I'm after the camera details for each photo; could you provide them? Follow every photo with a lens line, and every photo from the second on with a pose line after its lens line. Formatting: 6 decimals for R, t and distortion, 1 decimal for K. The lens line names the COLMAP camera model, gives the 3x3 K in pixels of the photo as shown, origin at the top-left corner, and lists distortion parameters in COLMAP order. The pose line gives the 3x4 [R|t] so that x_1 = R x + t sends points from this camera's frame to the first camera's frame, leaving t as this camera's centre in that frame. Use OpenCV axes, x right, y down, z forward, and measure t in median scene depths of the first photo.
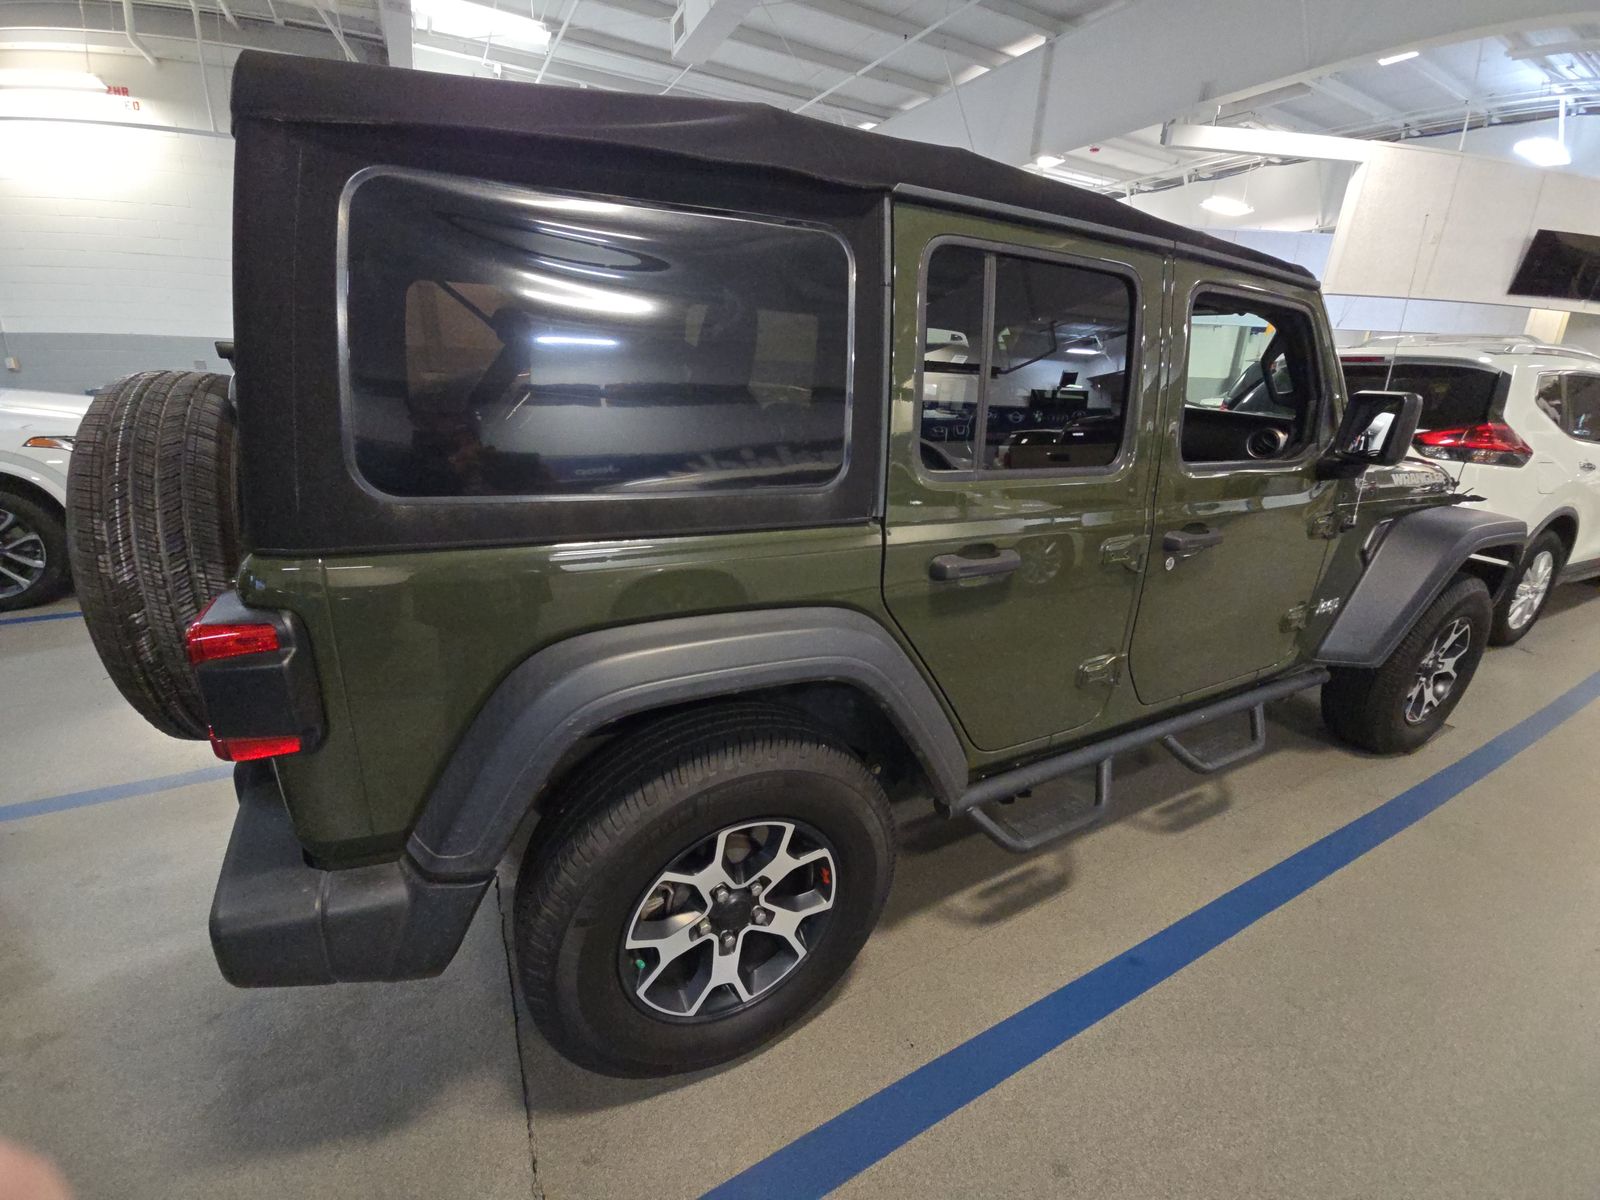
lens RADIAL K [[649.6, 0, 800.0], [0, 649.6, 600.0], [0, 0, 1]] dist [0.014260, -0.013829]
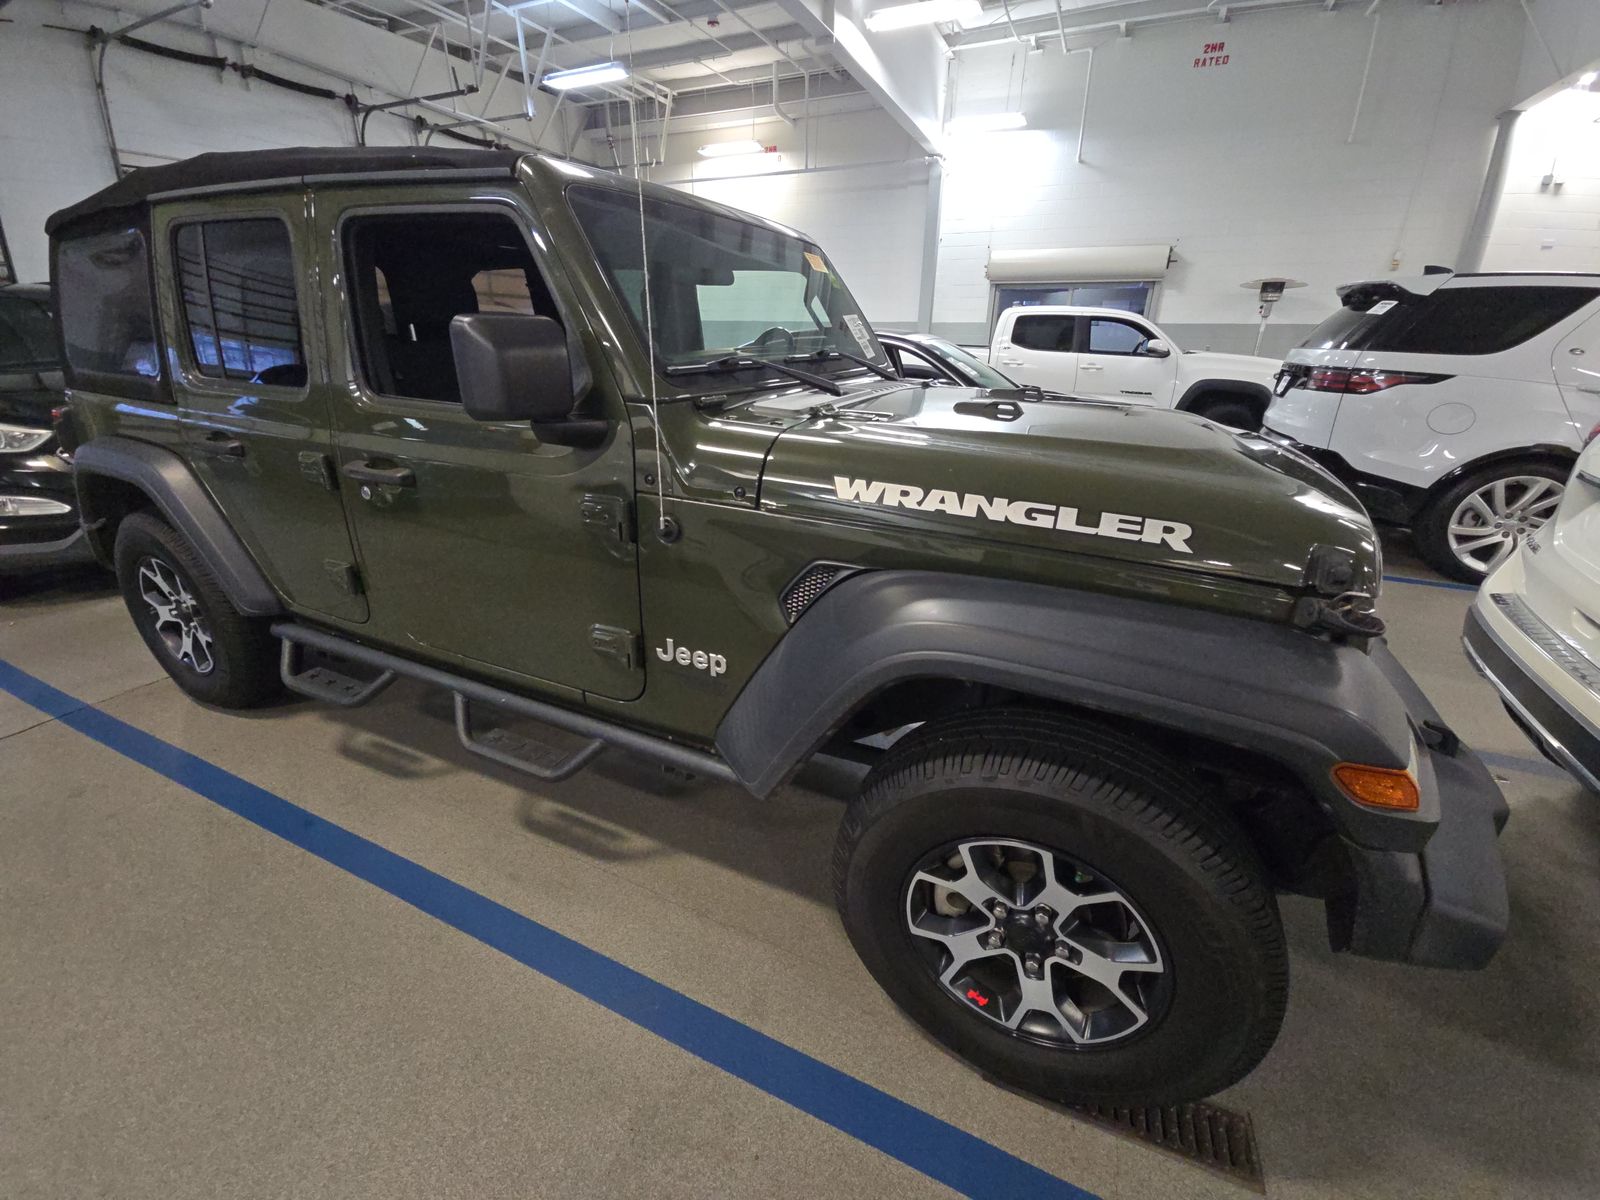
lens RADIAL K [[634.6, 0, 800.0], [0, 634.6, 600.0], [0, 0, 1]] dist [0.009118, -0.000031]
pose [[0.603842, 0.289217, -0.742784, 1.274489], [-0.262070, 0.952083, 0.157663, -0.172012], [0.752791, 0.099458, 0.650703, 0.629935]]
